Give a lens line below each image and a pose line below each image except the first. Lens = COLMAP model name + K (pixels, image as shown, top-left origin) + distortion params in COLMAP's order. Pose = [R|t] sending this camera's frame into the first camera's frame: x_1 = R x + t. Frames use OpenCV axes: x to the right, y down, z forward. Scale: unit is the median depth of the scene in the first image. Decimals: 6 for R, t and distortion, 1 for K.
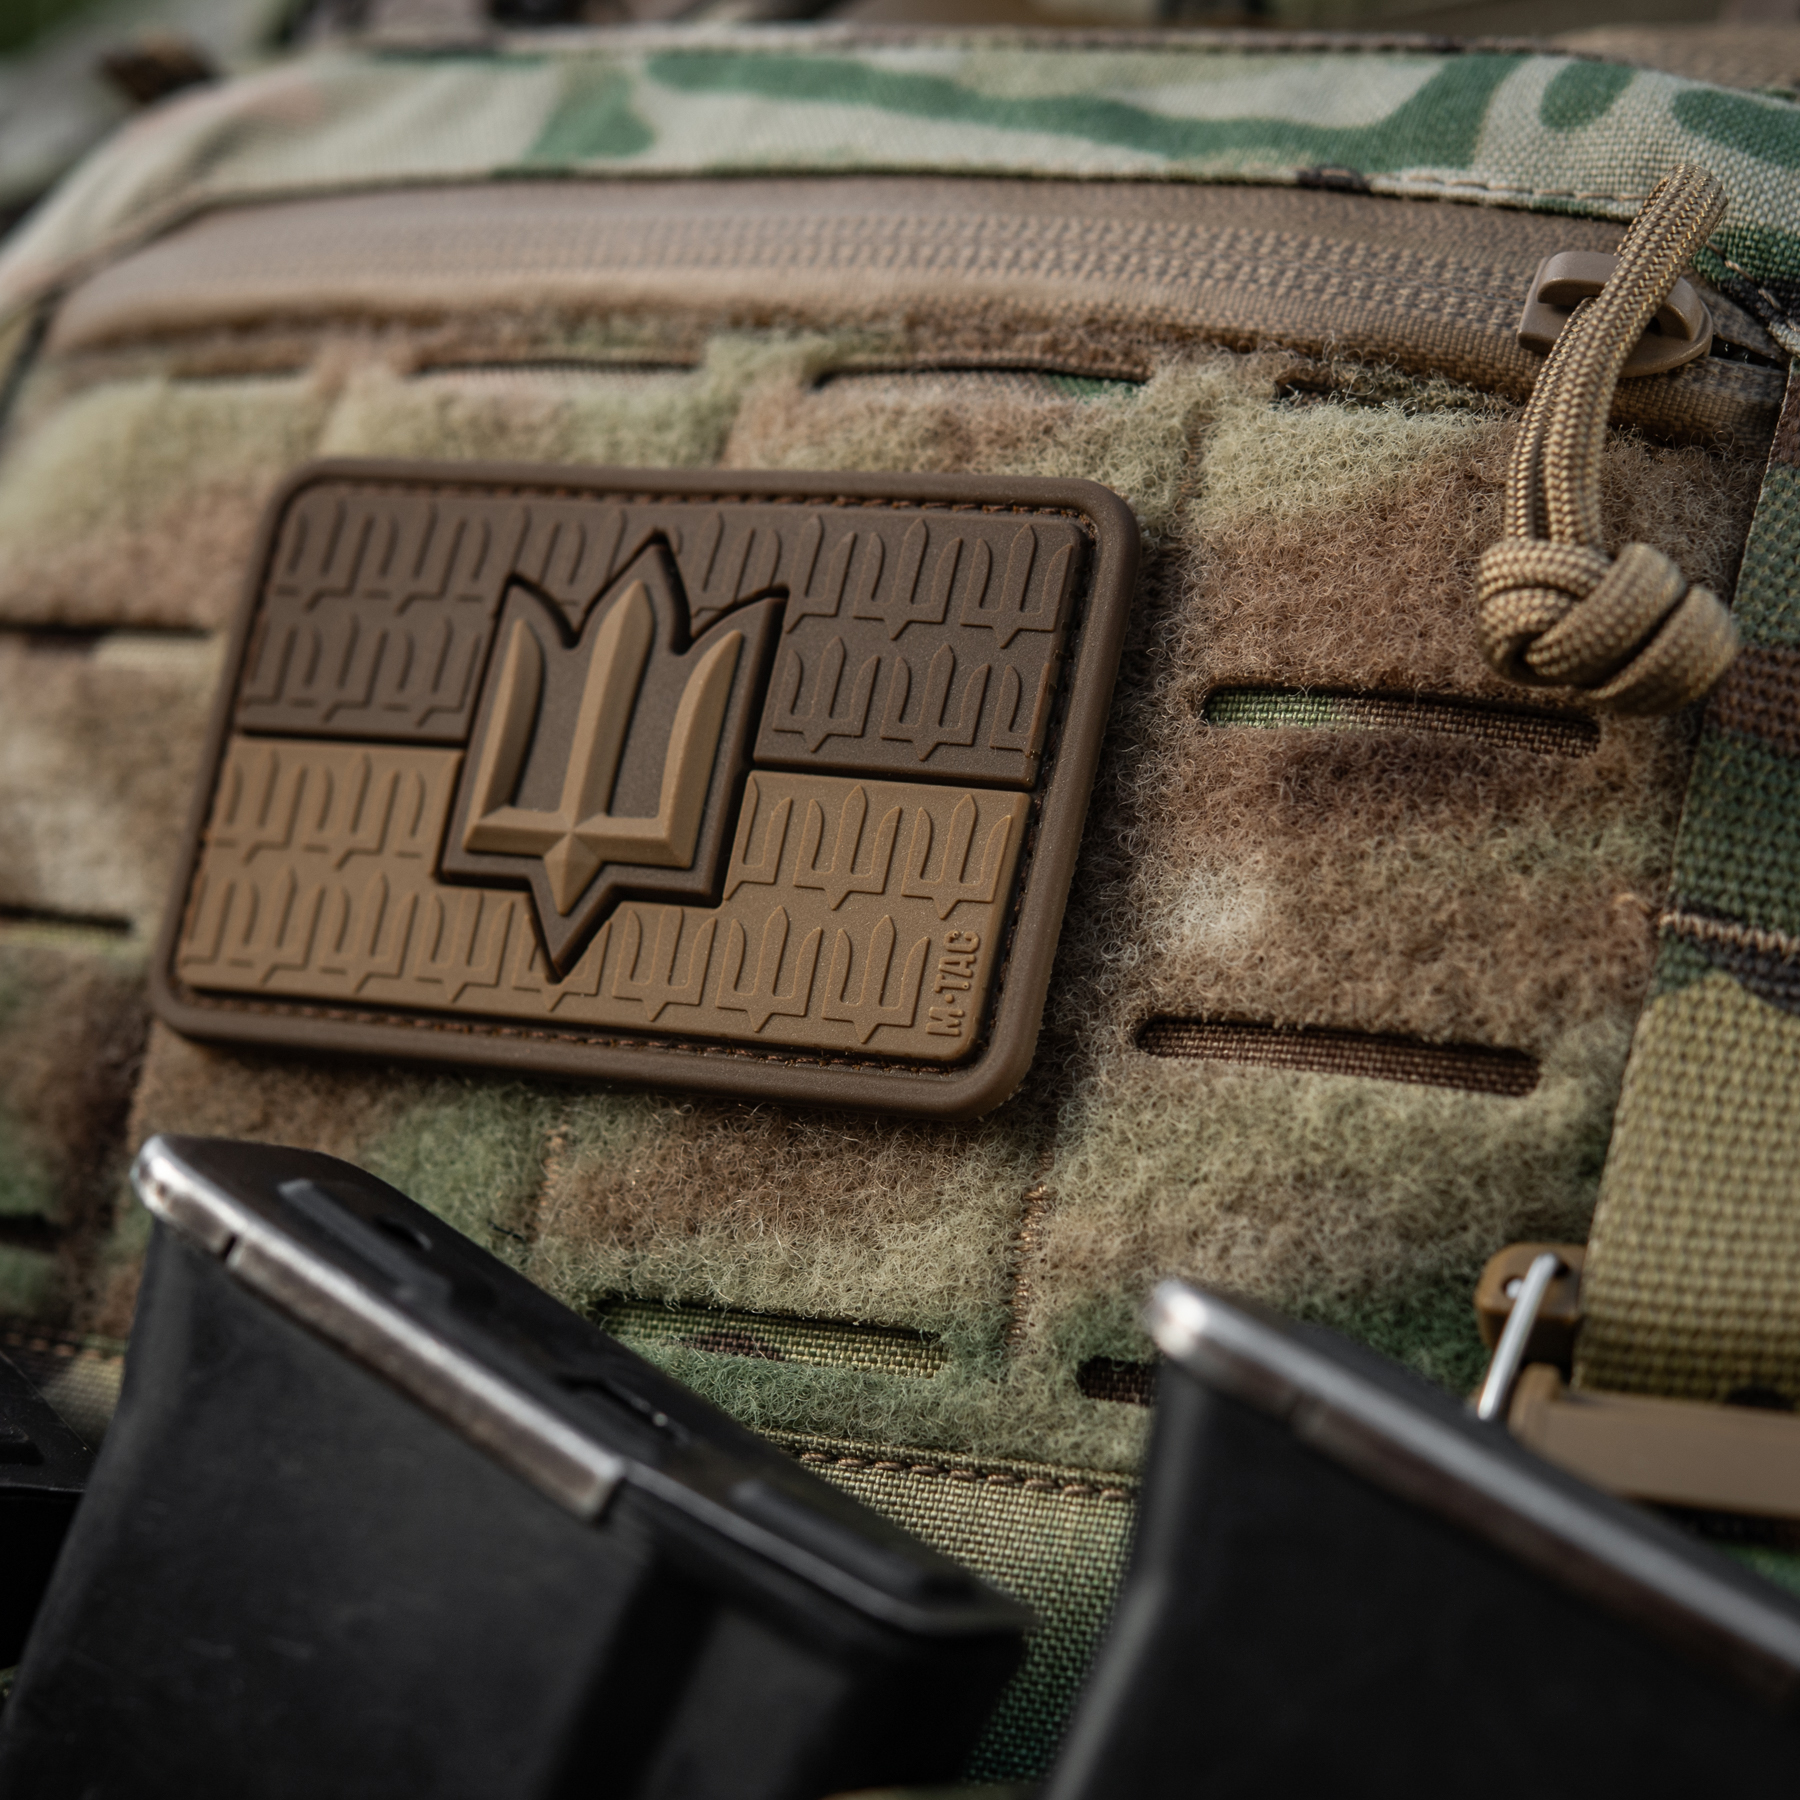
lens RADIAL K [[4979.2, 0, 955.3], [0, 4979.2, 1095.8], [0, 0, 1]] dist [-0.004923, 0.358081]
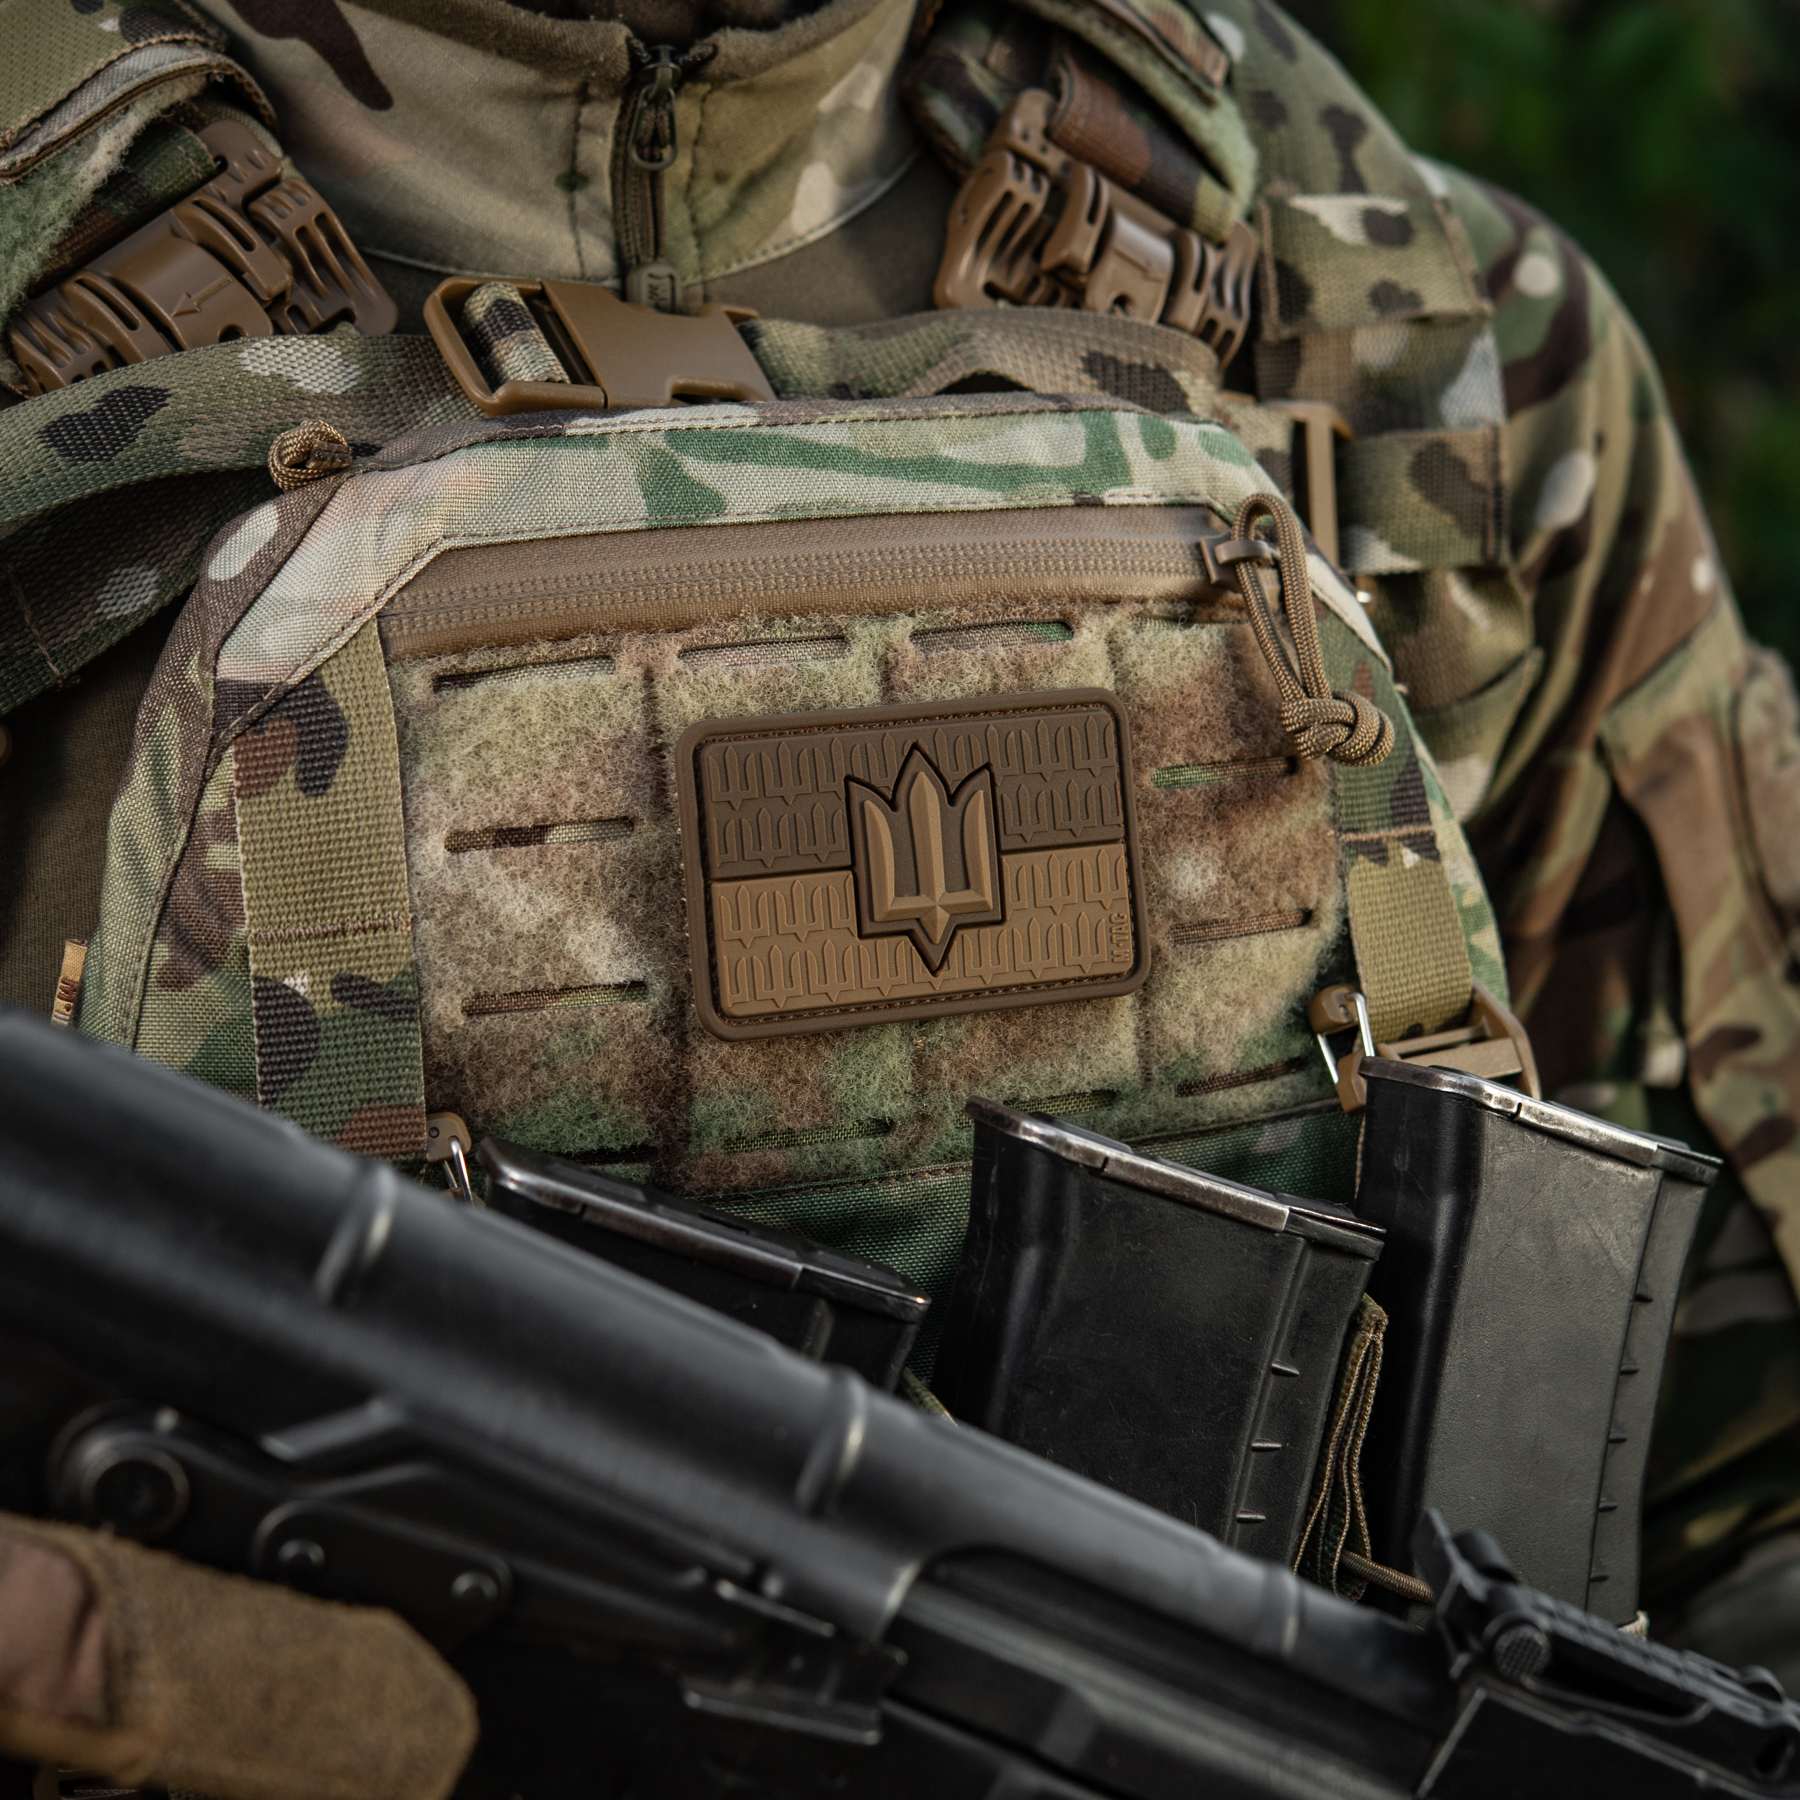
lens RADIAL K [[4869.5, 0, 849.6], [0, 4869.5, 937.9], [0, 0, 1]] dist [0.085393, 1.614348]
pose [[0.573811, -0.283662, 0.768295, -1.690136], [0.046073, 0.947798, 0.315526, -0.693859], [-0.817691, -0.145655, 0.556925, -0.094655]]
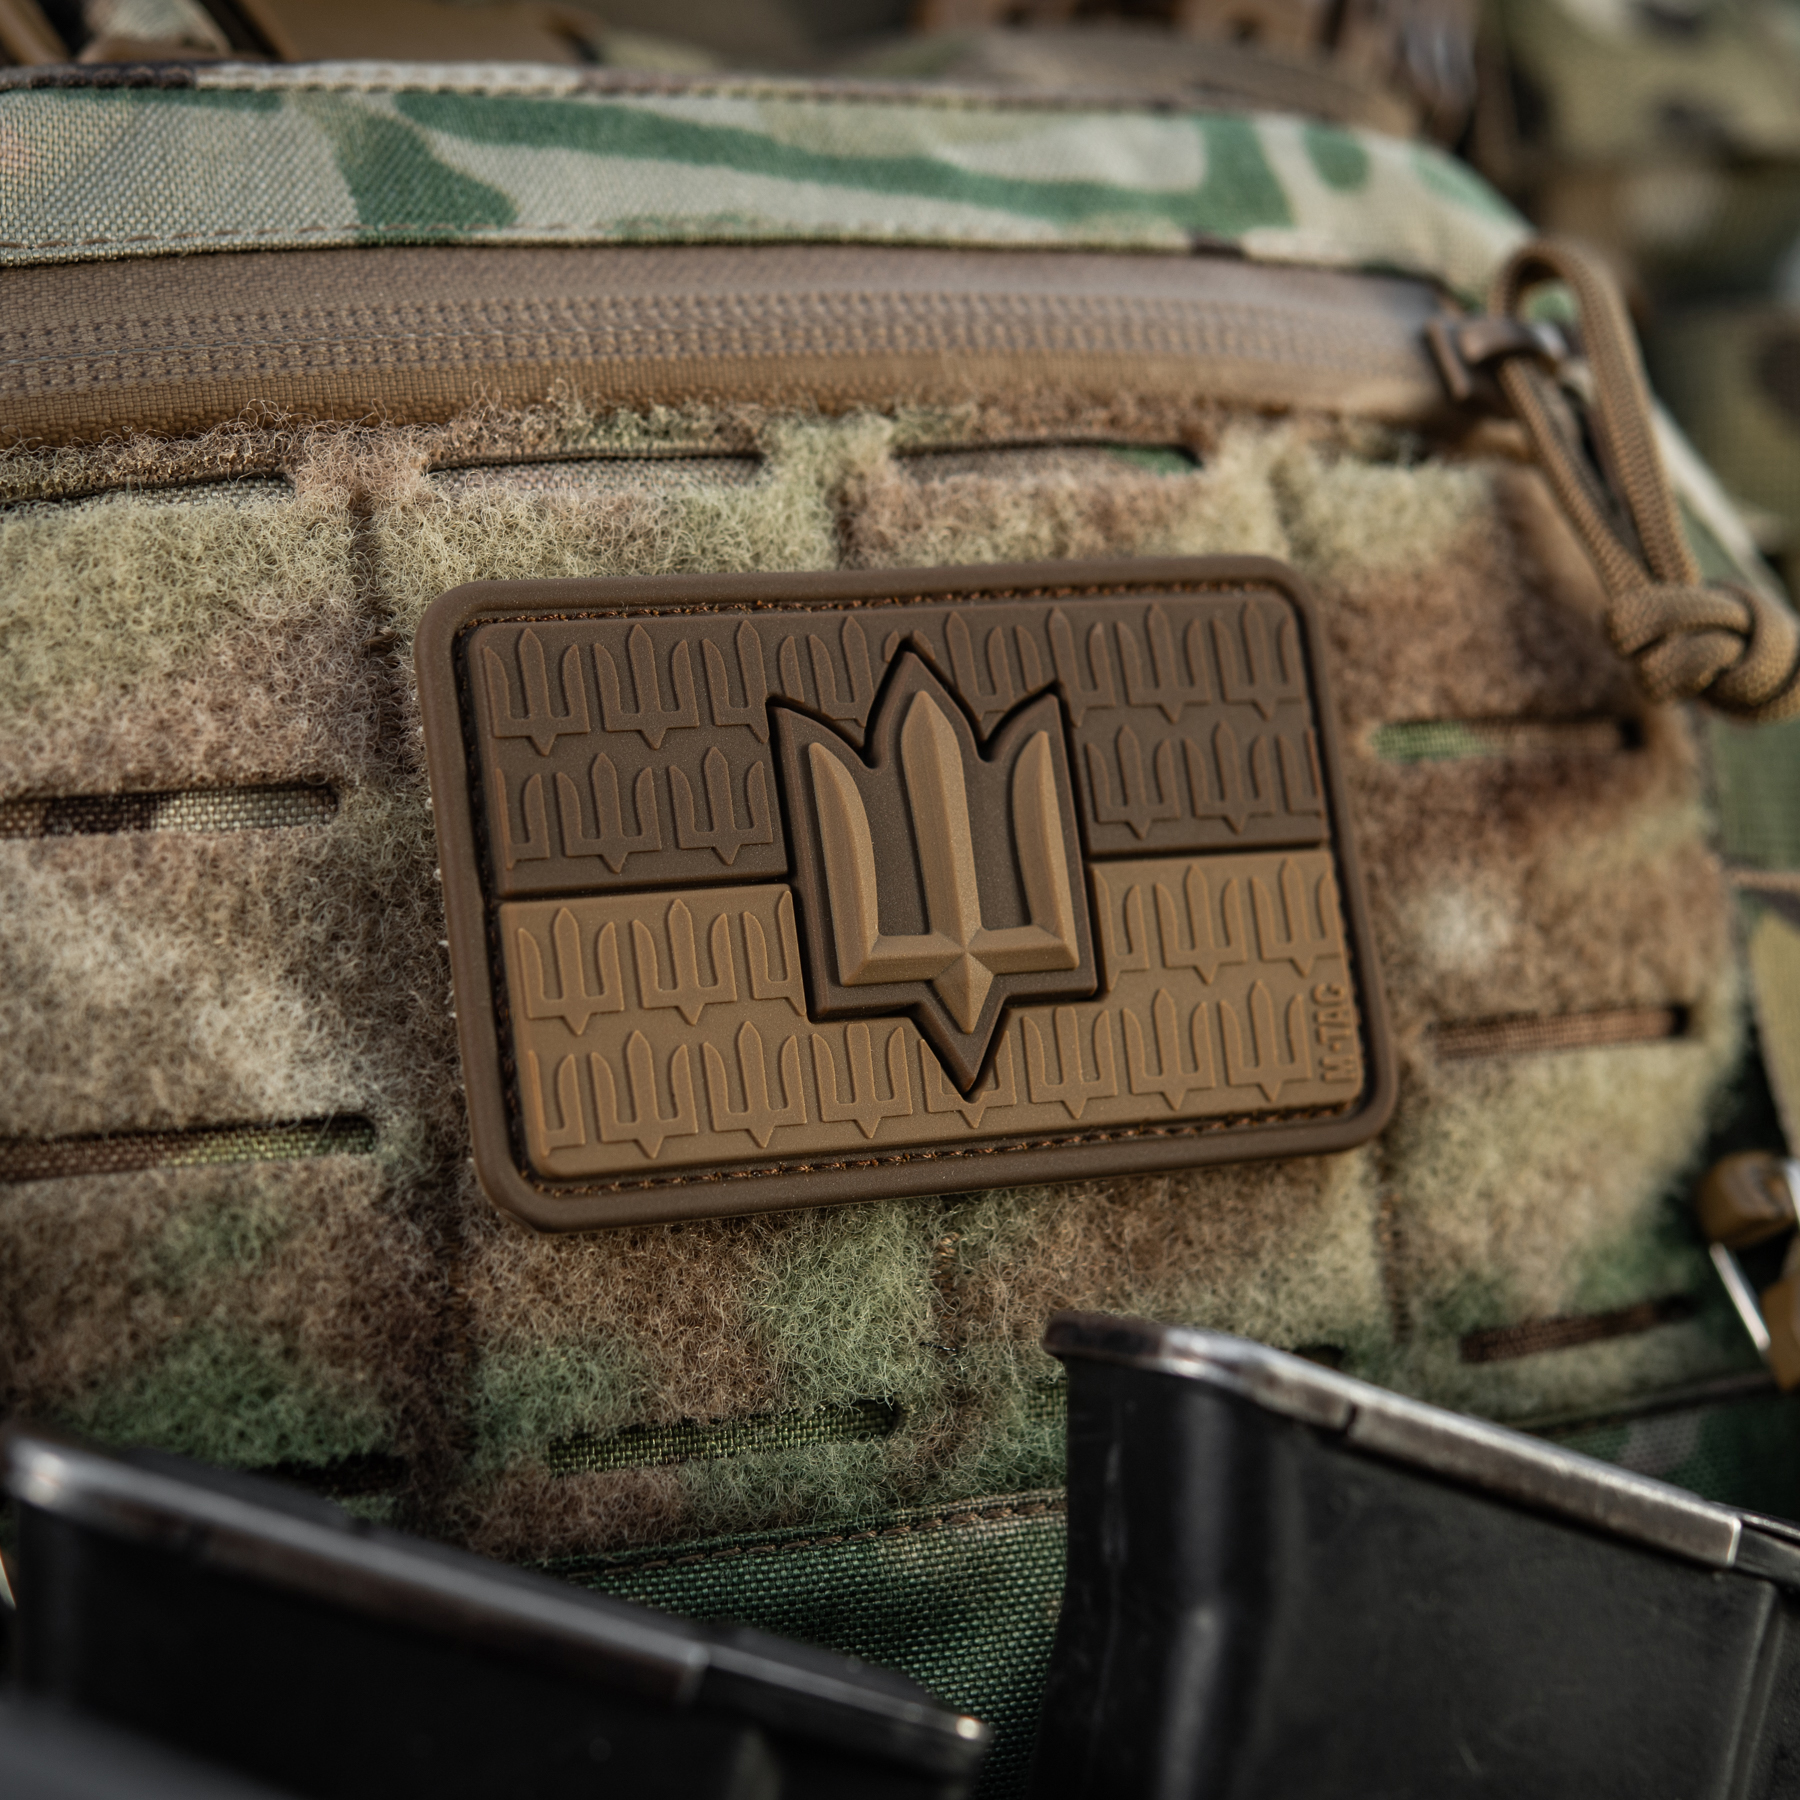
lens RADIAL K [[4839.7, 0, 900.0], [0, 4839.7, 900.0], [0, 0, 1]] dist [-0.062657, 0.922759]
pose [[0.563317, -0.173143, 0.807896, -0.902198], [0.092202, 0.984863, 0.146780, -0.214719], [-0.821081, -0.008194, 0.570754, 0.460778]]
